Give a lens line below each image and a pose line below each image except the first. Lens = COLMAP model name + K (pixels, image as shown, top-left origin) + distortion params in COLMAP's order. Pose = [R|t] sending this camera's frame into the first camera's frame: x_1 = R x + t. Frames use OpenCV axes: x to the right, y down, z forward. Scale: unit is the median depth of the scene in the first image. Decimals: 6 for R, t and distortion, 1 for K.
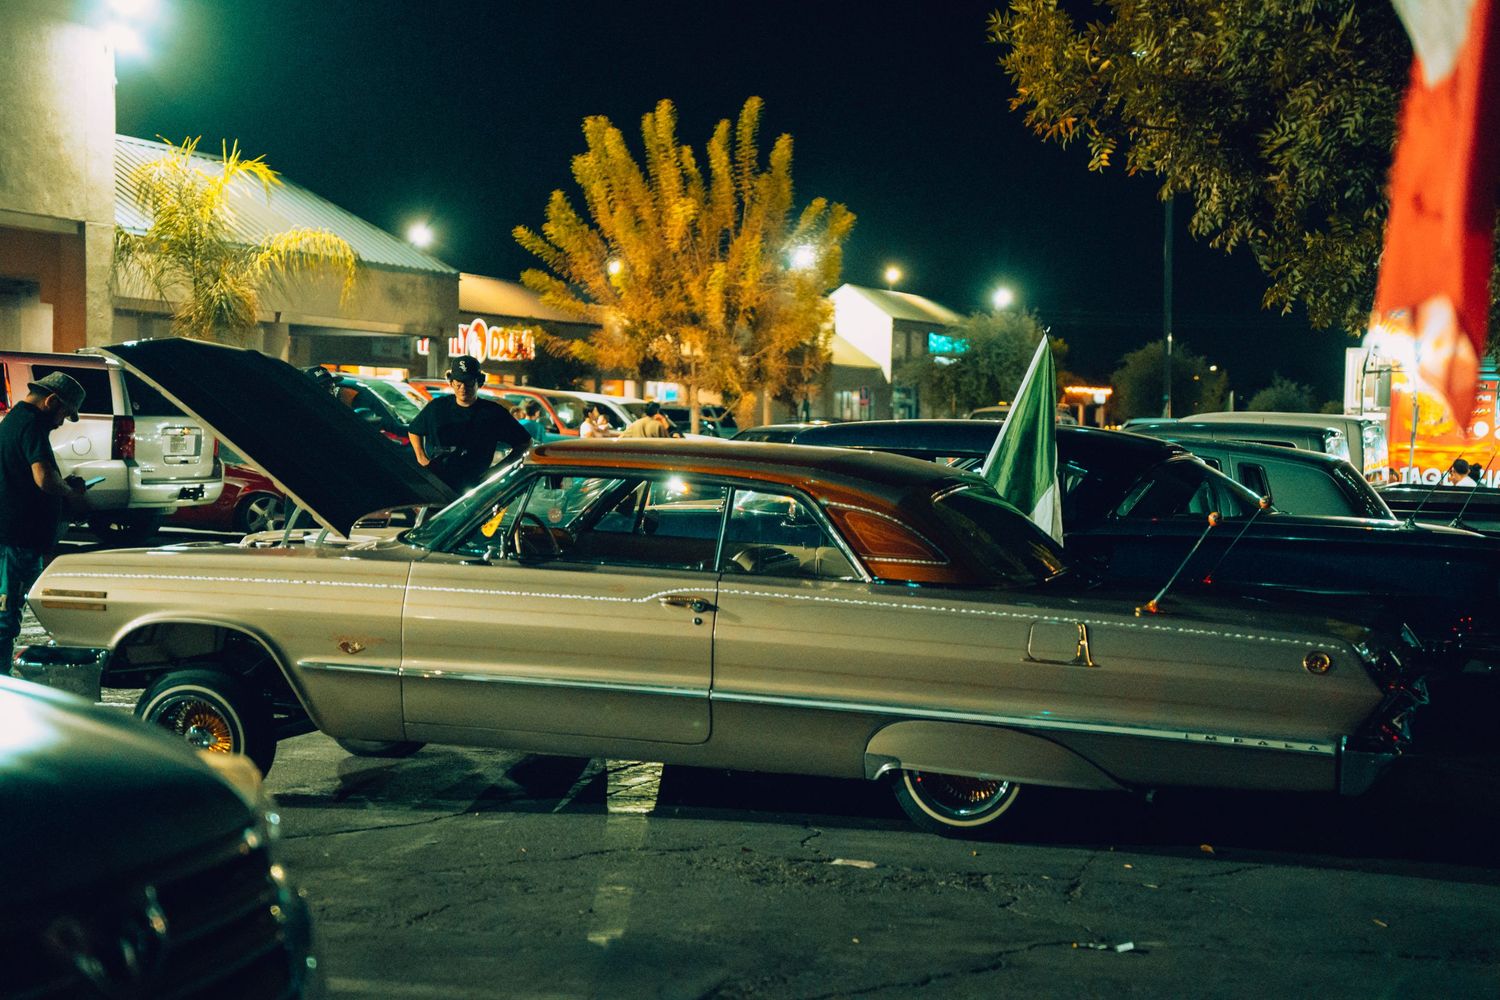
lens RADIAL K [[2809.0, 0, 749.9], [0, 2809.0, 499.6], [0, 0, 1]] dist [-0.024370, 0.000000]
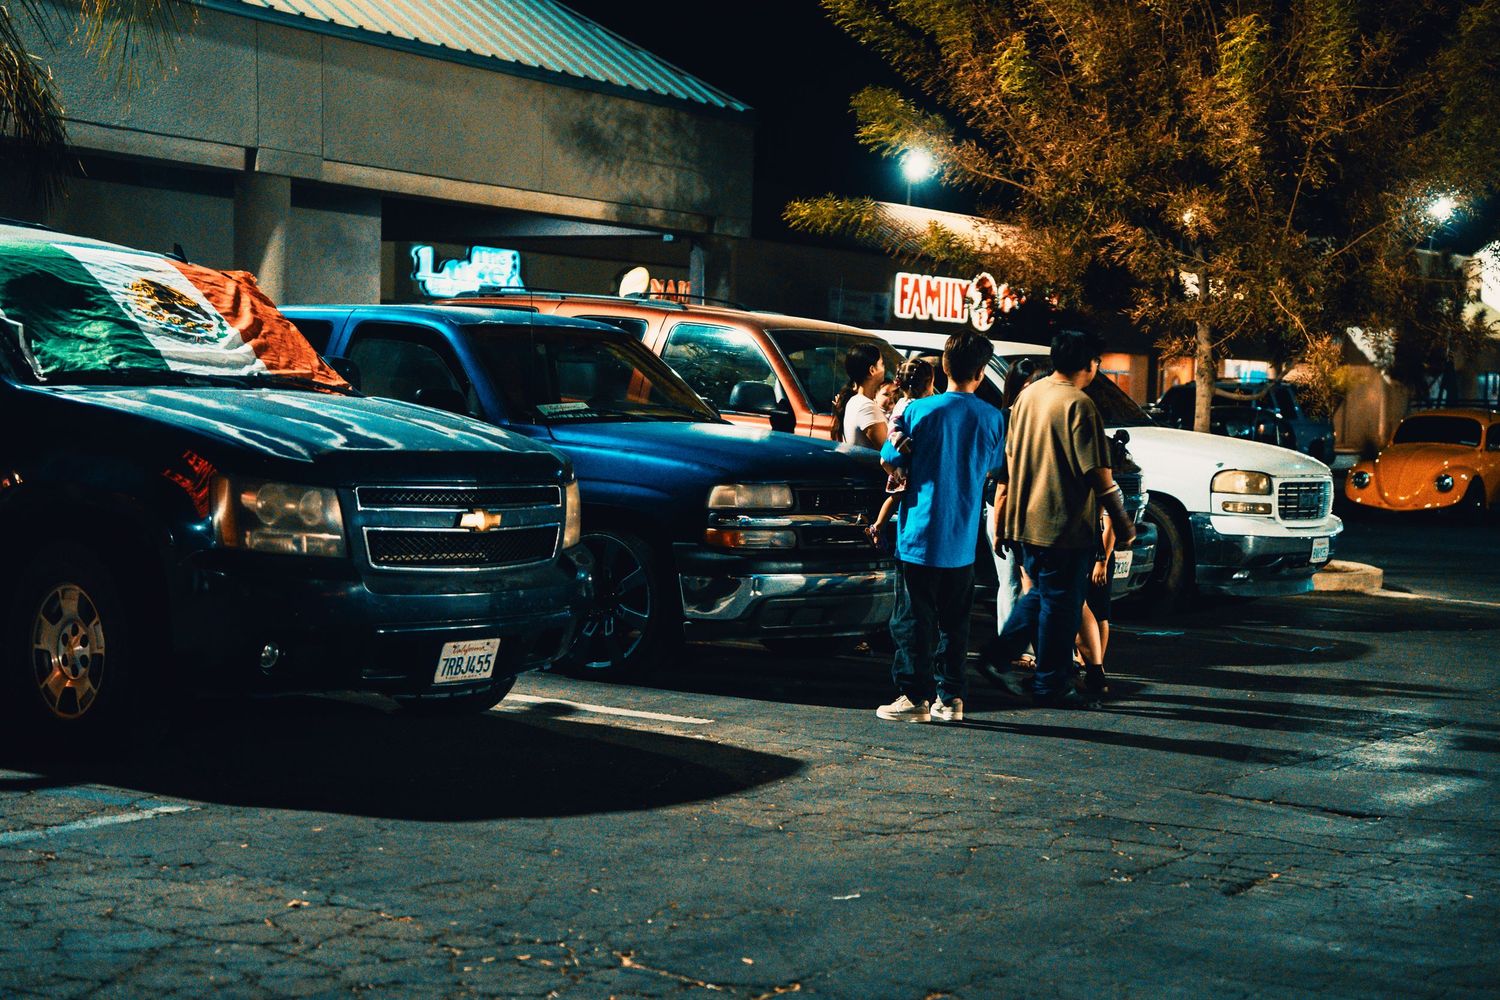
lens RADIAL K [[2588.0, 0, 749.3], [0, 2588.0, 498.6], [0, 0, 1]] dist [0.346157, 0.000000]
pose [[0.973179, 0.015688, -0.229513, 0.007063], [-0.014402, 0.999870, 0.007277, -0.013720], [0.229597, -0.003777, 0.973278, 0.562834]]
